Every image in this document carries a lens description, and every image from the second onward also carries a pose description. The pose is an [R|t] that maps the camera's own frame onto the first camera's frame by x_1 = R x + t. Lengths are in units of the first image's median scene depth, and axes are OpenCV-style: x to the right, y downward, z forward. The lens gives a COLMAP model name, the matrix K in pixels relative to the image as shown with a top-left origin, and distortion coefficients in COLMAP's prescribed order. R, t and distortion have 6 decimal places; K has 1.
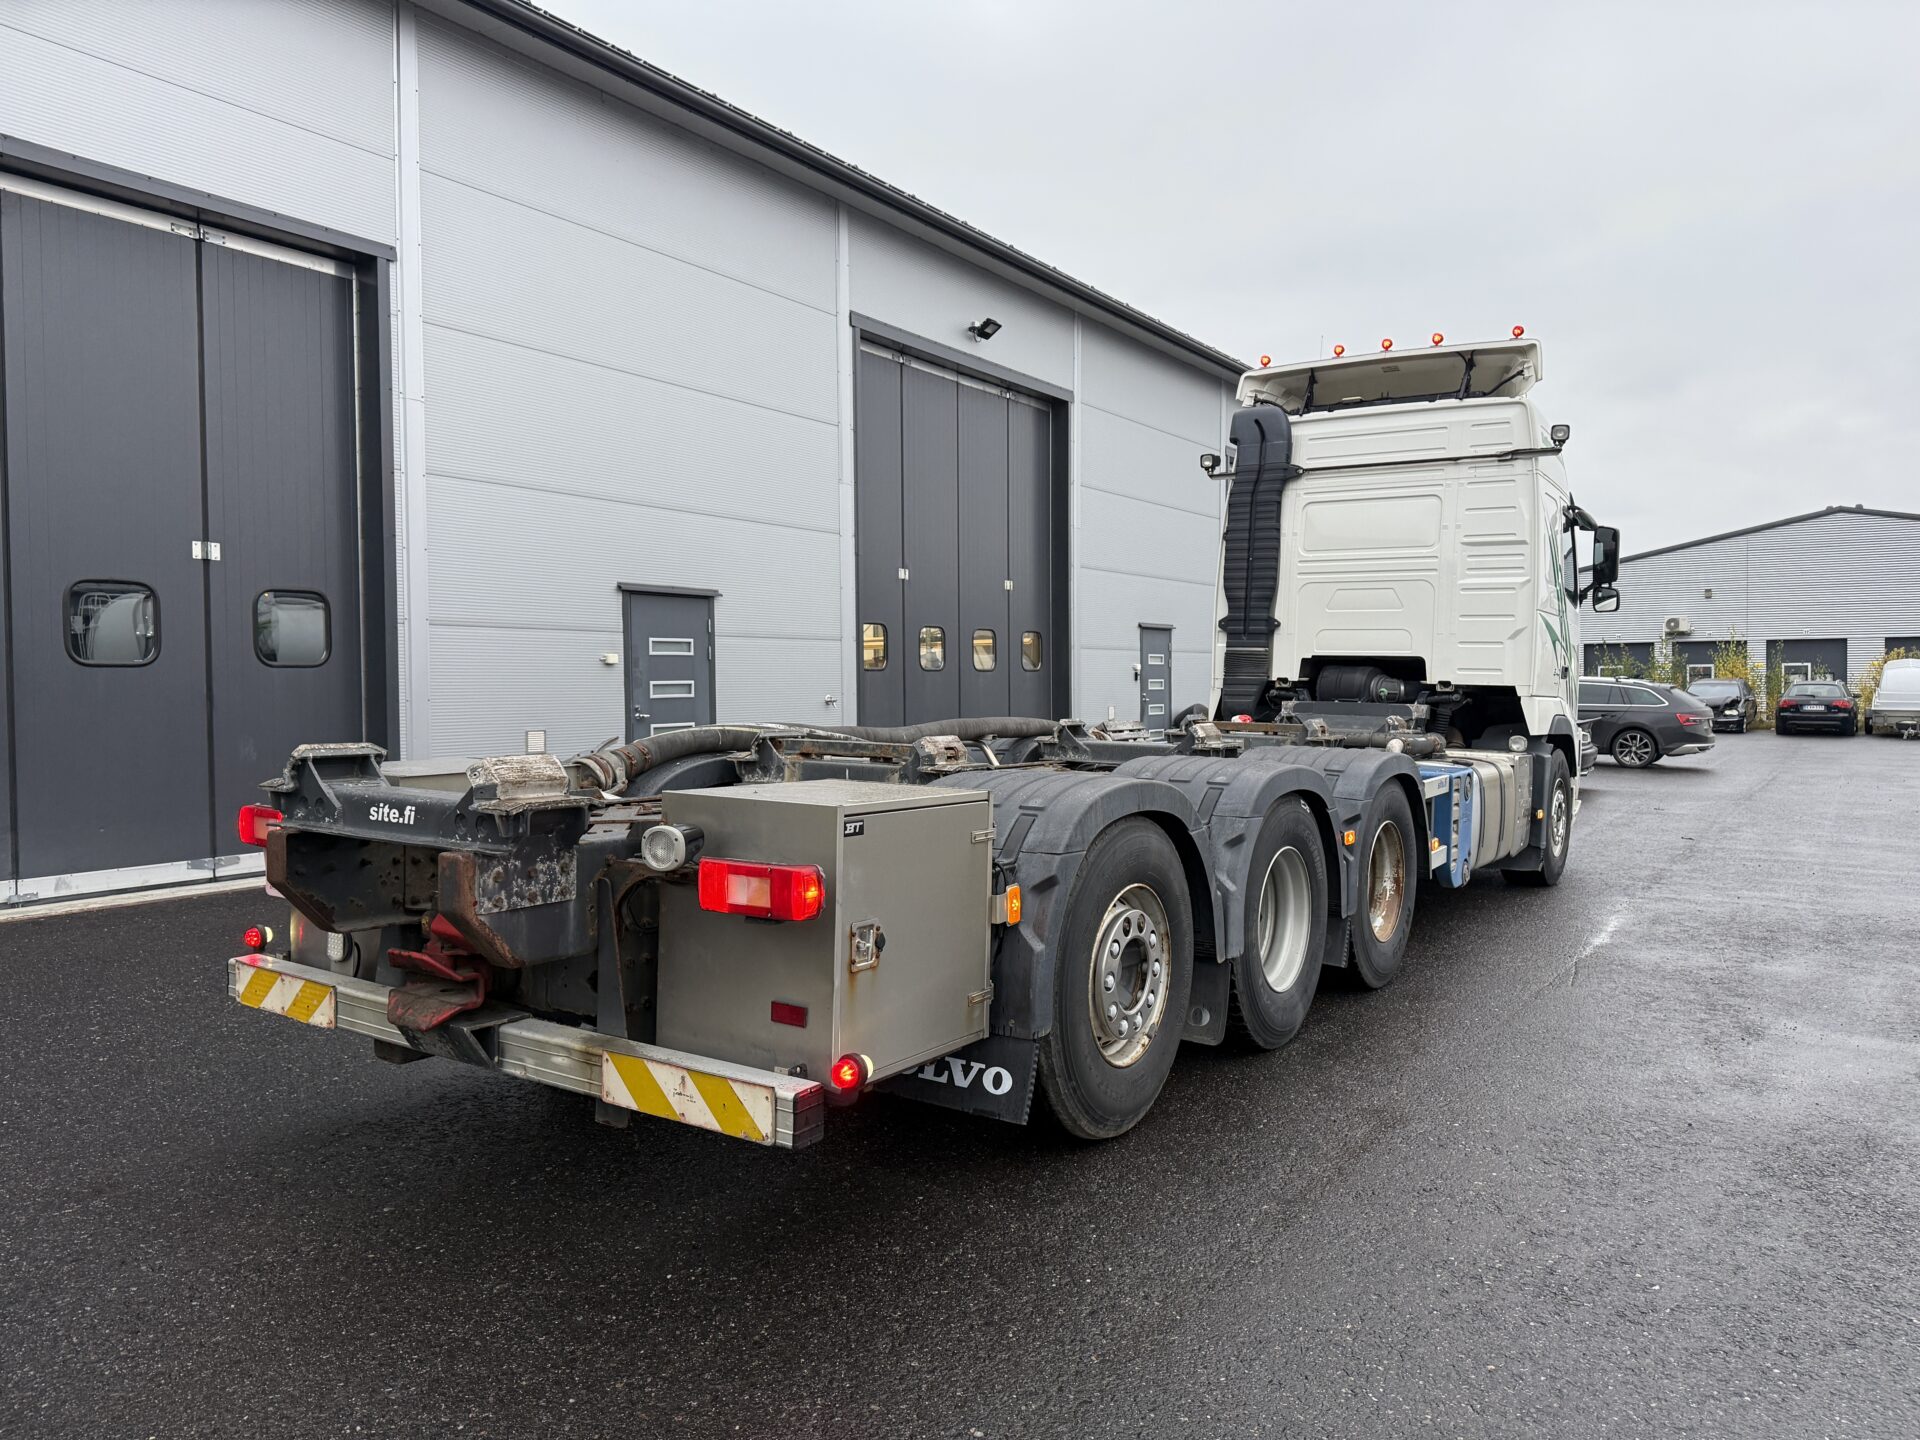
lens RADIAL K [[1343.7, 0, 956.5], [0, 1343.7, 716.9], [0, 0, 1]] dist [0.085284, -0.109000]
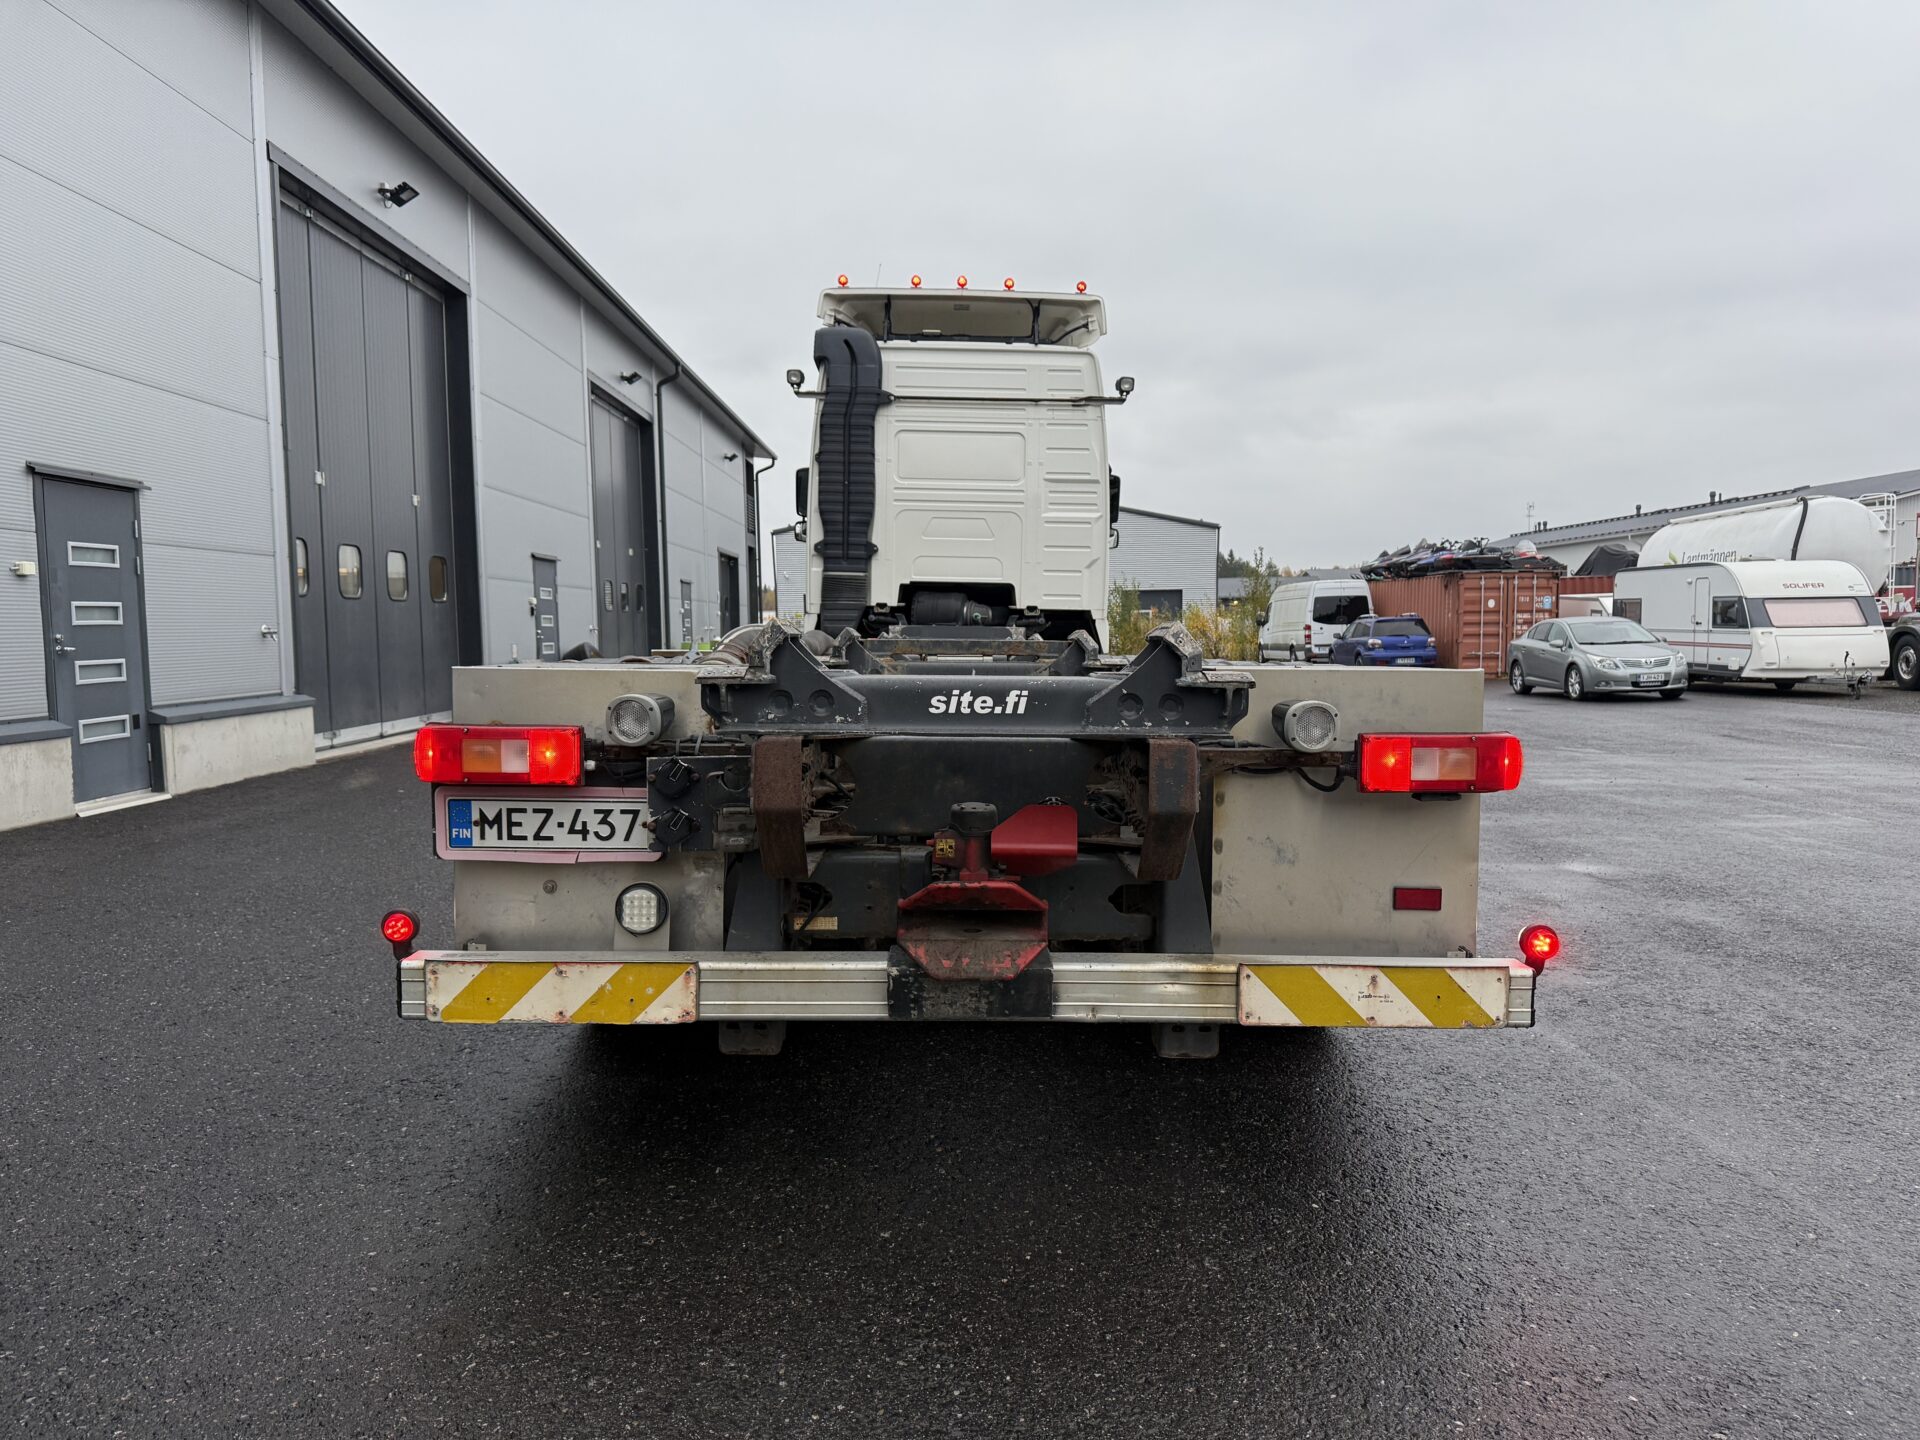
lens RADIAL K [[1343.7, 0, 966.2], [0, 1343.7, 733.3], [0, 0, 1]] dist [0.085284, -0.109000]
pose [[0.820315, -0.045881, 0.570068, -0.286102], [0.018869, 0.998405, 0.053204, 0.016301], [-0.571600, -0.032887, 0.819873, 0.131782]]
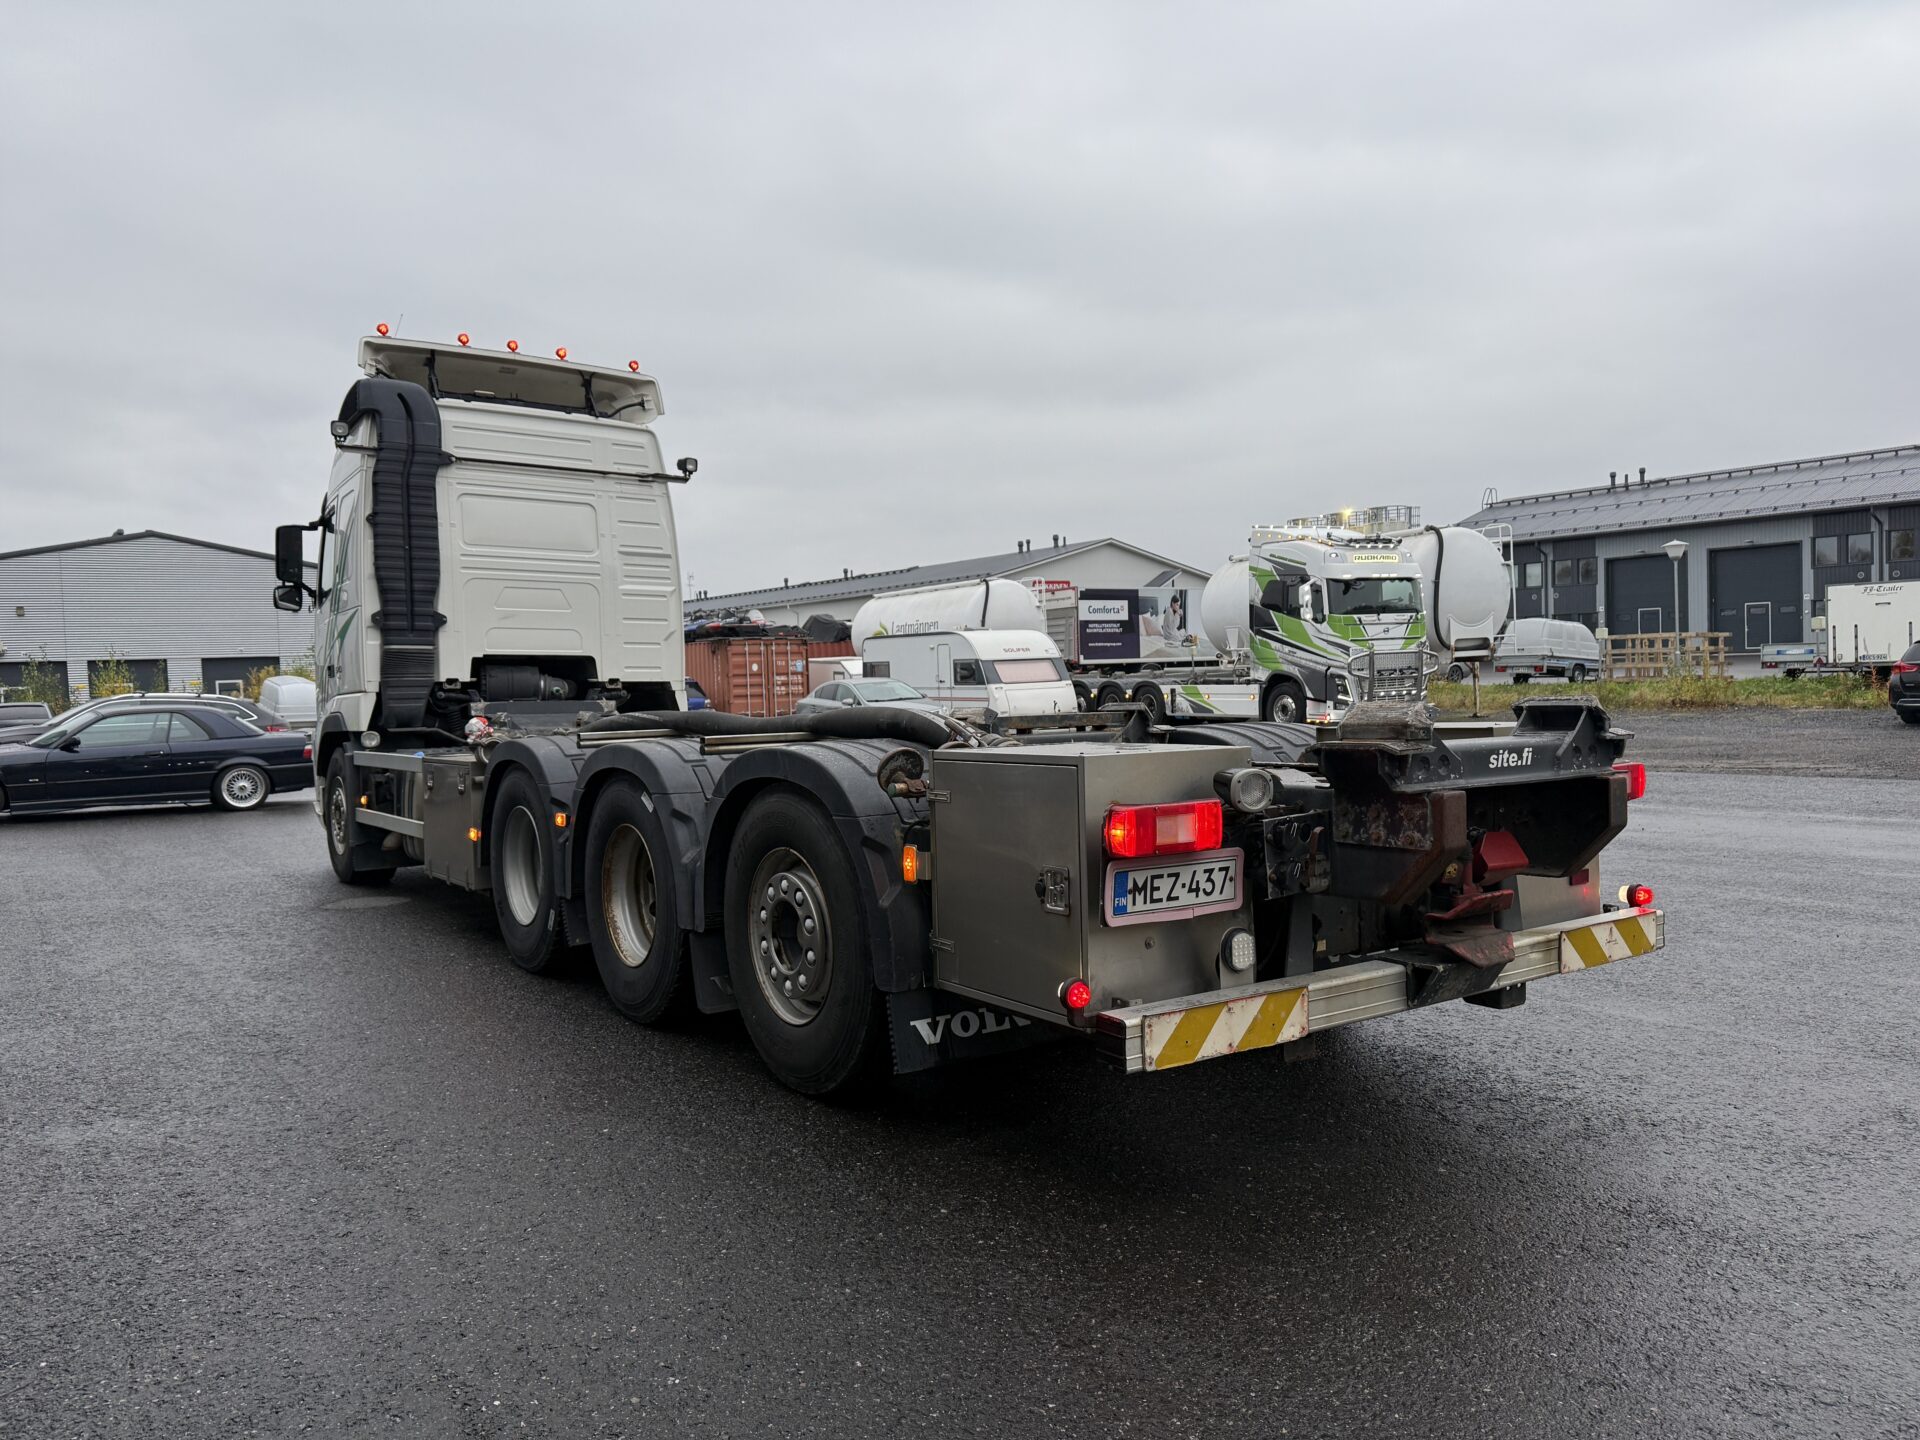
lens RADIAL K [[1343.7, 0, 959.3], [0, 1343.7, 732.4], [0, 0, 1]] dist [0.085284, -0.109000]
pose [[0.348260, -0.046958, 0.936221, -0.516135], [0.054243, 0.998080, 0.029884, -0.000659], [-0.935827, 0.040376, 0.350139, 0.345440]]
